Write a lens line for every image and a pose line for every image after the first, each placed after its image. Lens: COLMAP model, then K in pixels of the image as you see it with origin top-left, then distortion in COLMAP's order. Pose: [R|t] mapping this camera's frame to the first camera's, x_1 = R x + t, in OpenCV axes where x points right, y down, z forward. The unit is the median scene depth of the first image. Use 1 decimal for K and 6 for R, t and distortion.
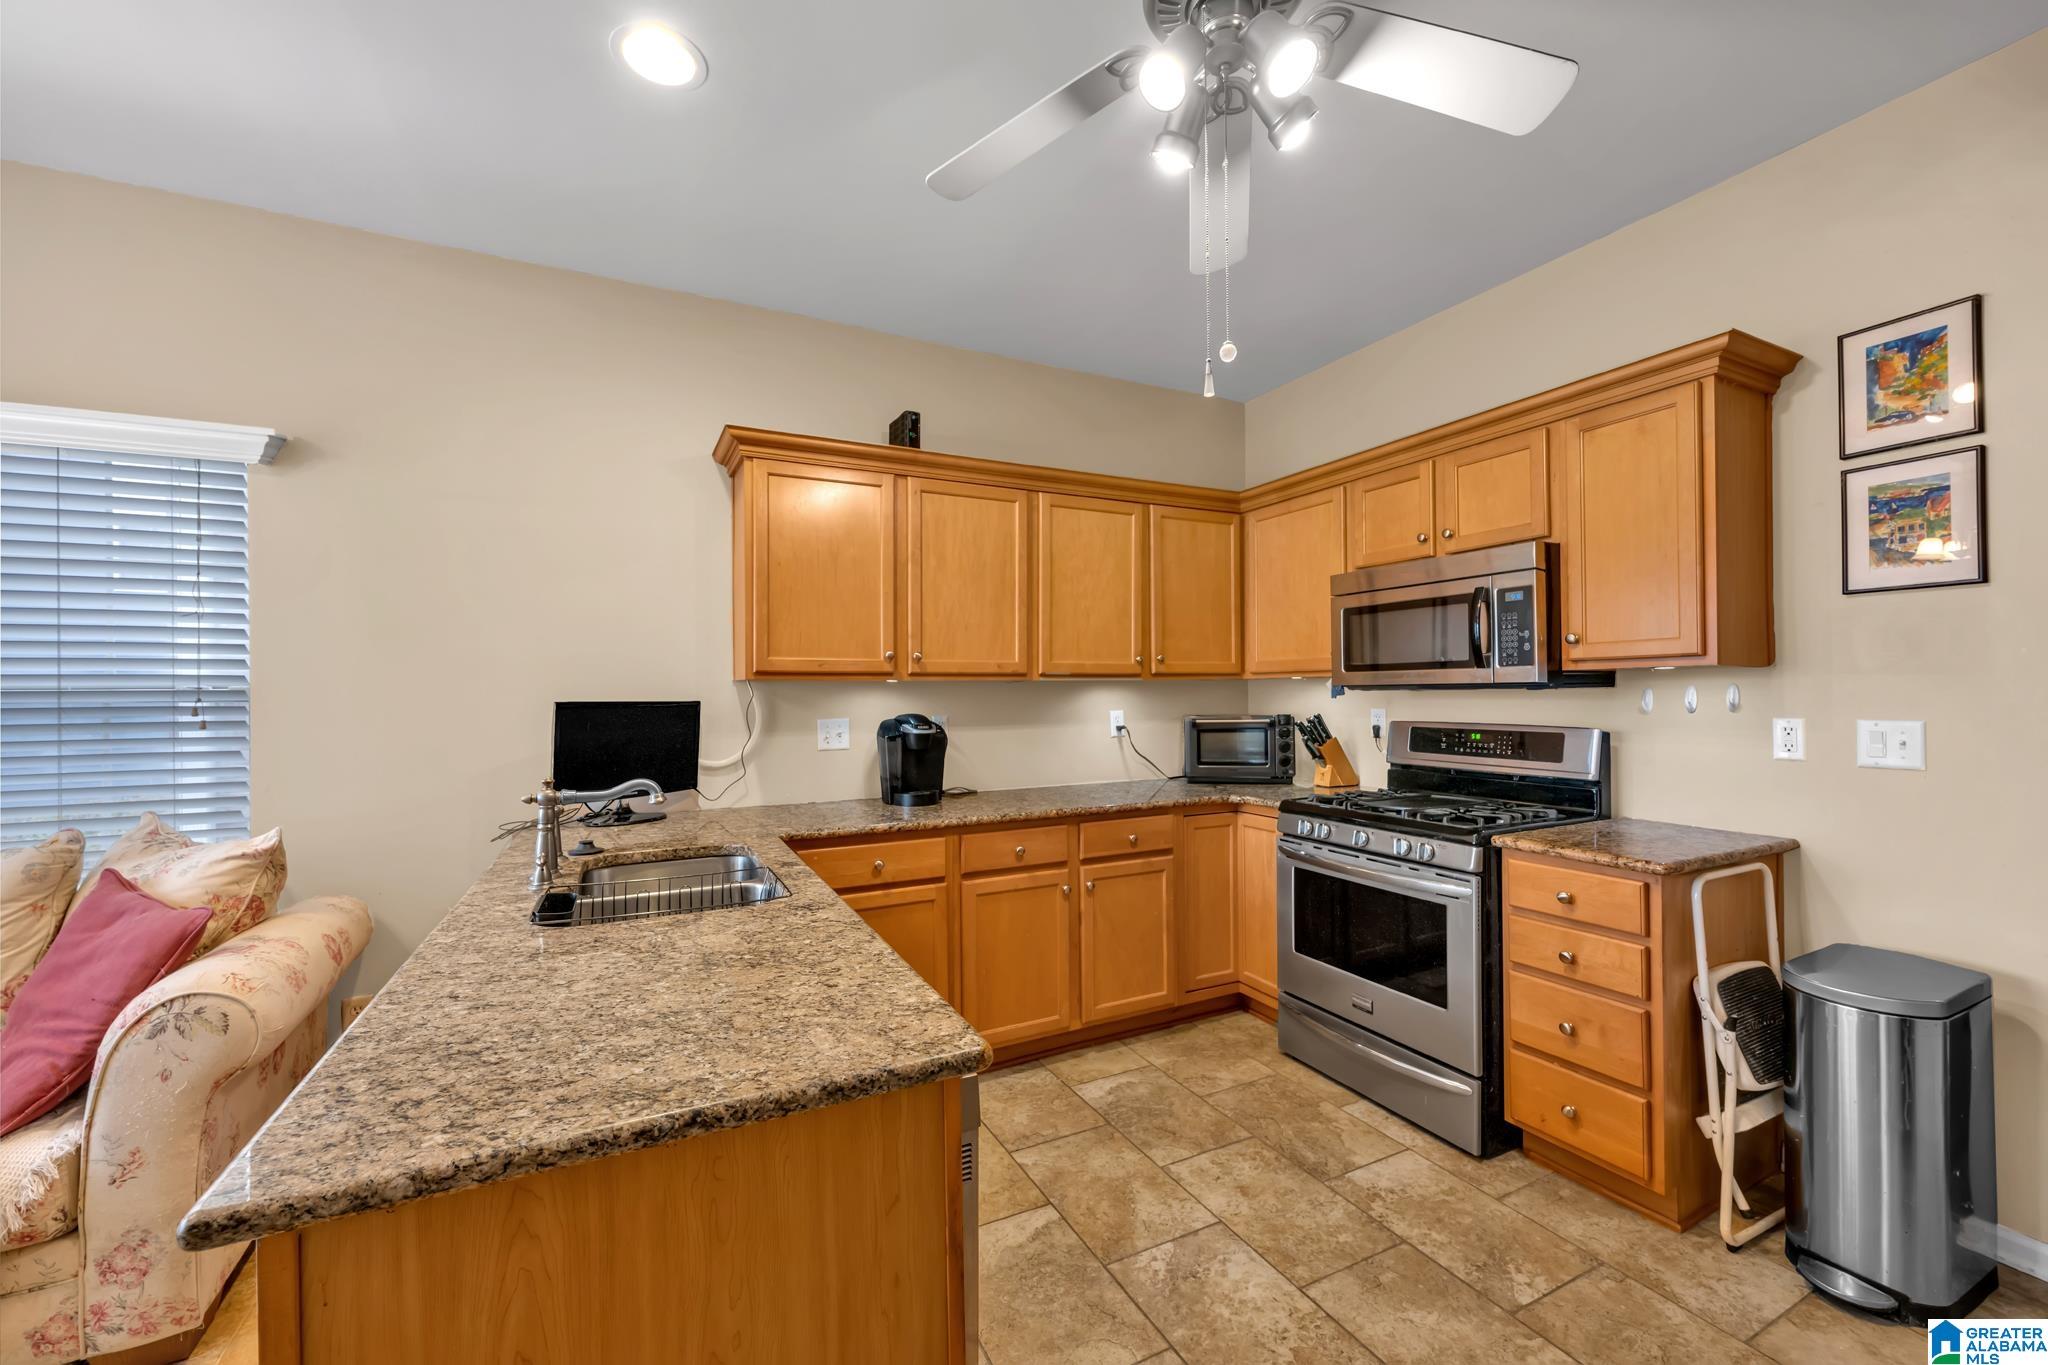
lens RADIAL K [[805.4, 0, 1024.1], [0, 805.4, 684.9], [0, 0, 1]] dist [0.001468, -0.000731]
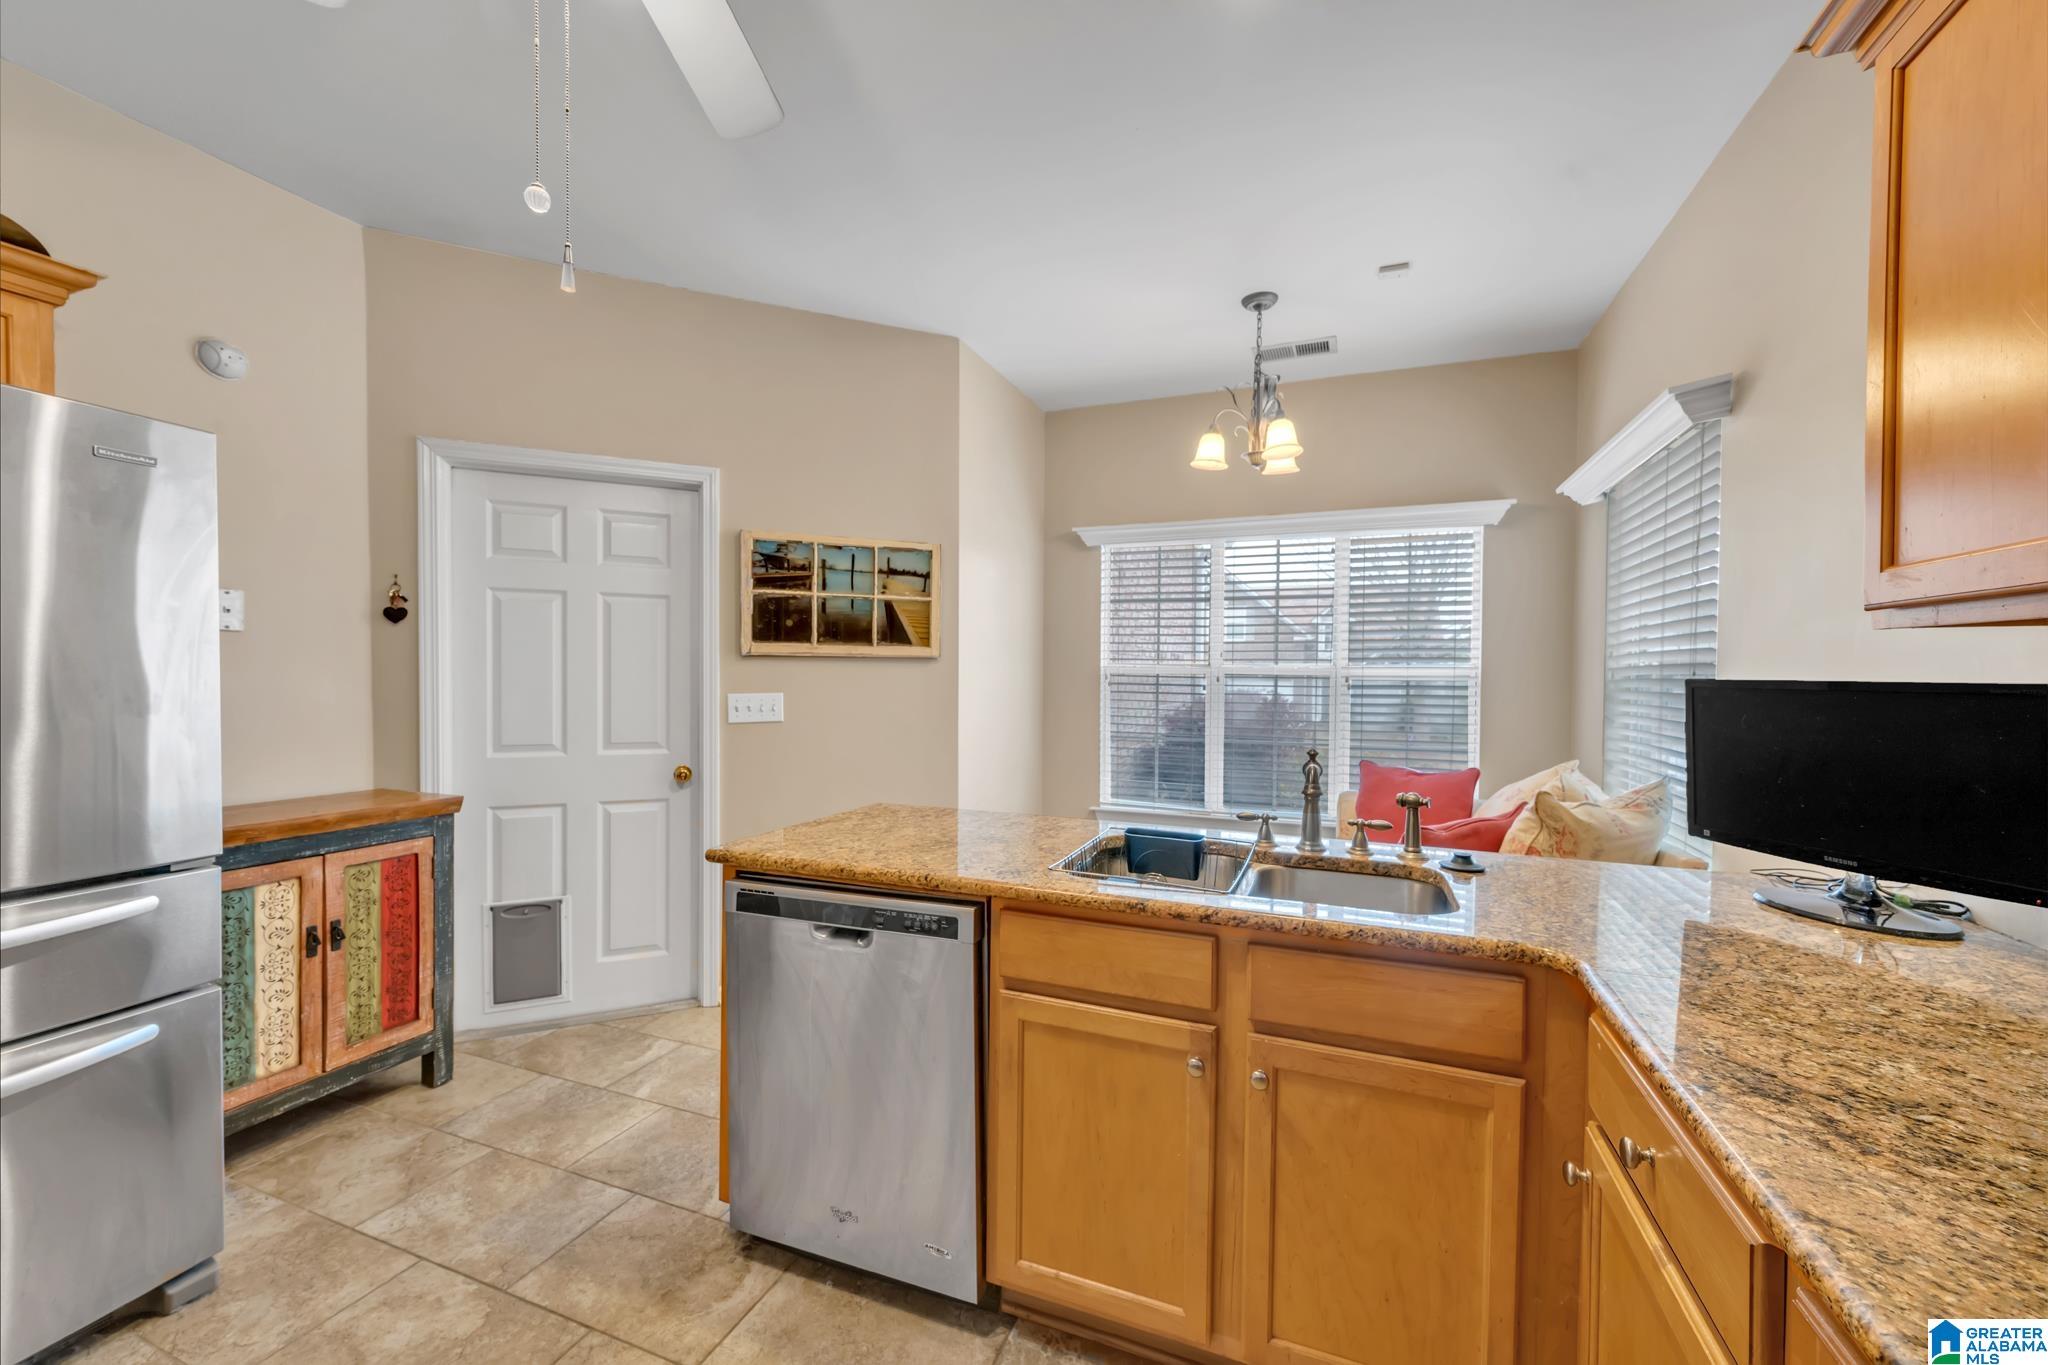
lens RADIAL K [[805.4, 0, 1024.0], [0, 805.4, 681.1], [0, 0, 1]] dist [0.001468, -0.000731]
pose [[-0.745960, 0.010139, -0.665914, 0.312360], [0.005578, 0.999944, 0.008976, 0.016059], [0.665967, 0.002981, -0.745975, 1.356177]]
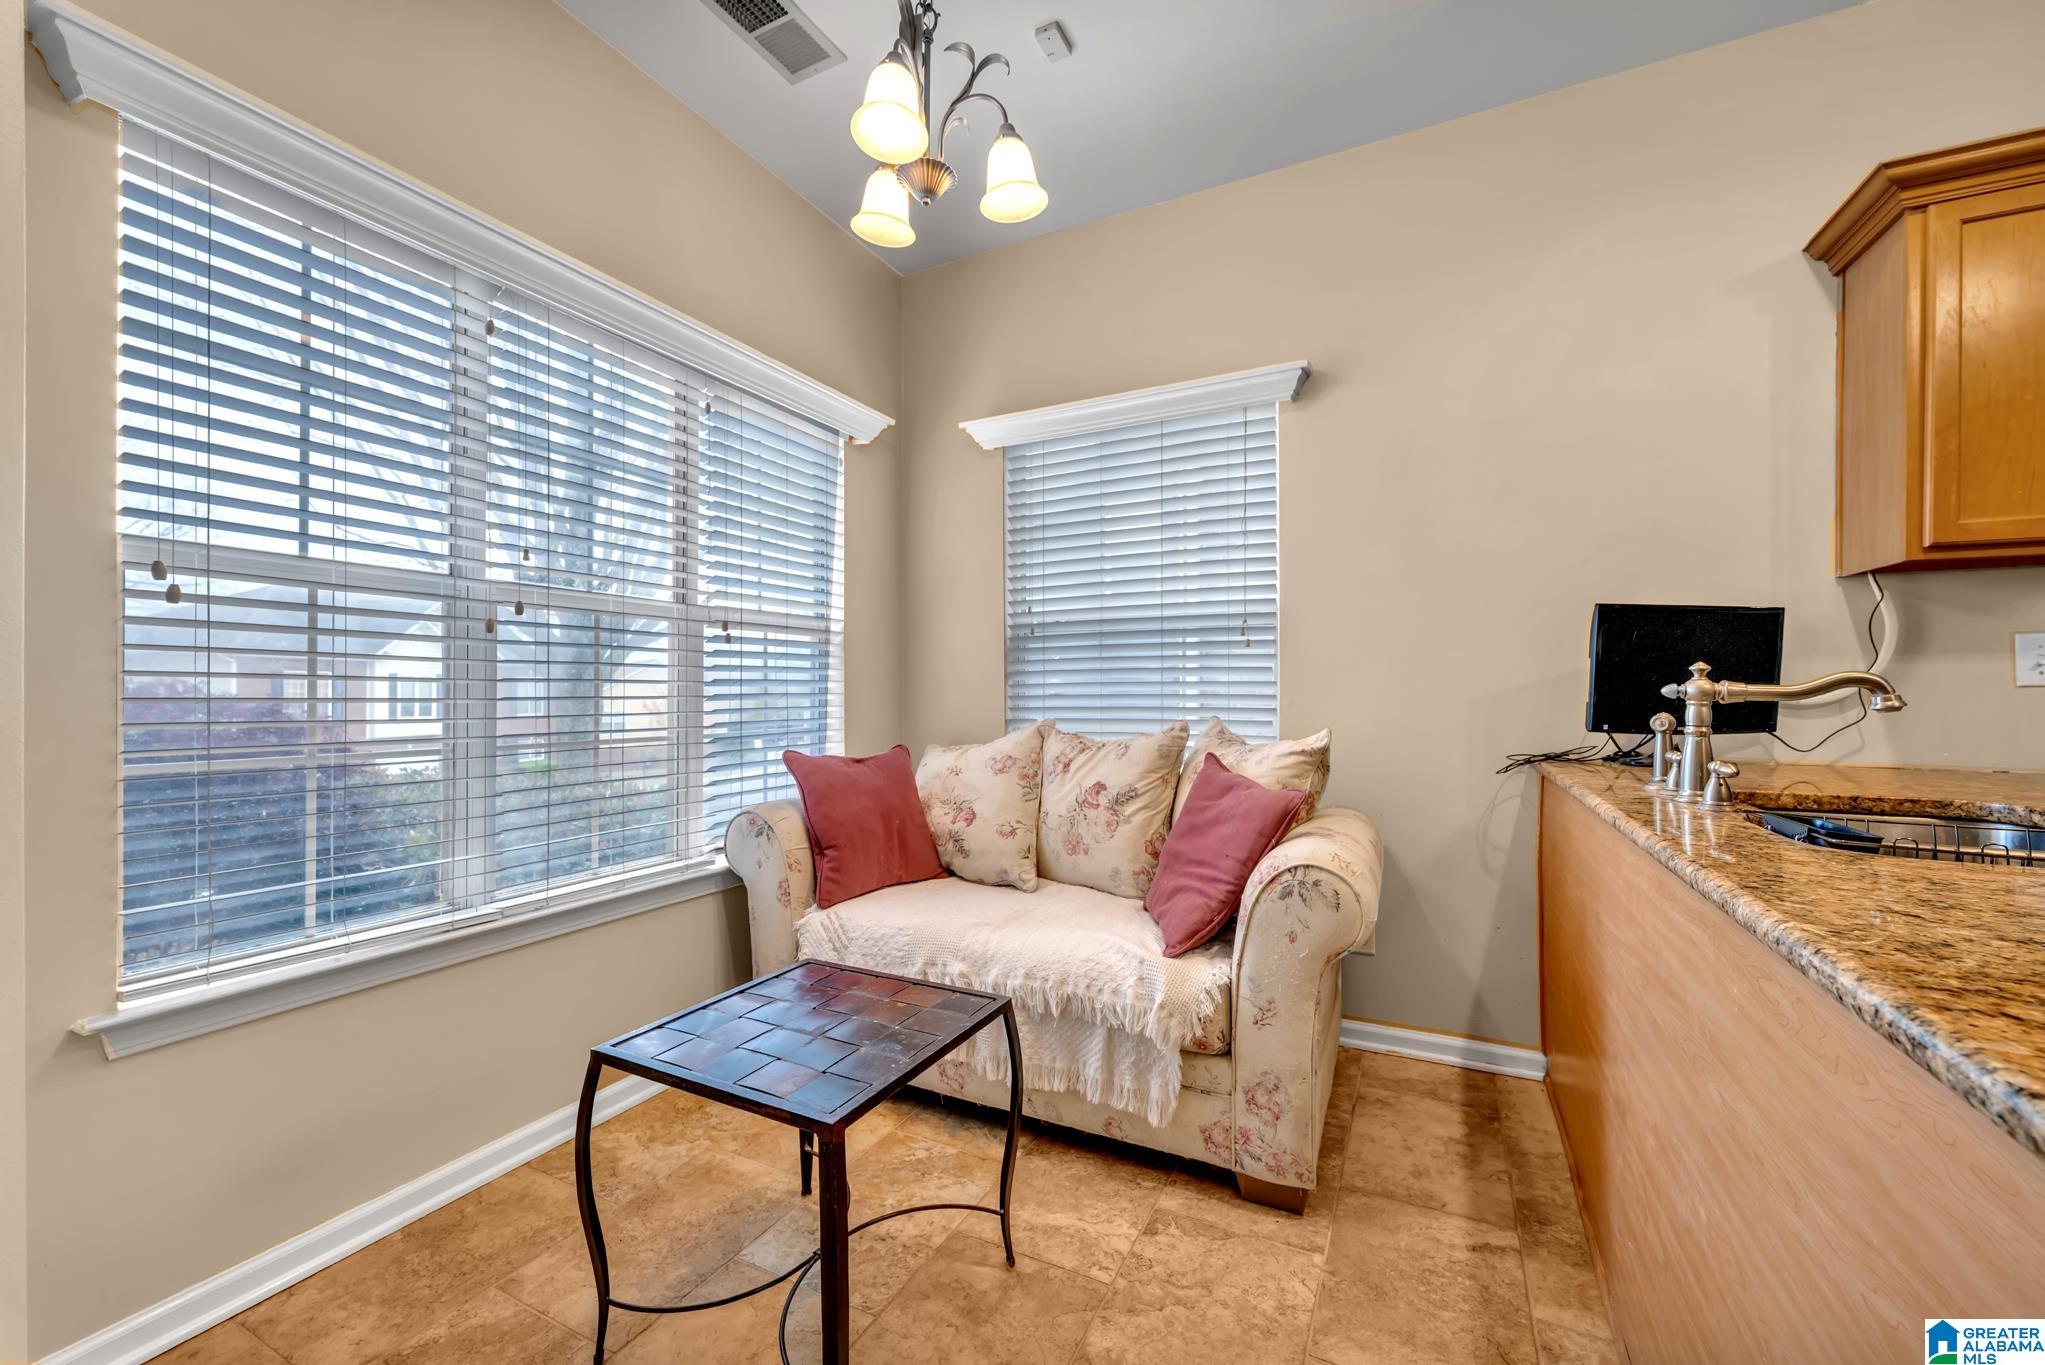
lens RADIAL K [[804.2, 0, 1025.3], [0, 804.2, 689.9], [0, 0, 1]] dist [0.001468, -0.000731]
pose [[0.603399, 0.006388, -0.797414, -0.342303], [0.002867, 0.999944, 0.010179, 0.116693], [0.797435, -0.008428, 0.603347, 0.072735]]
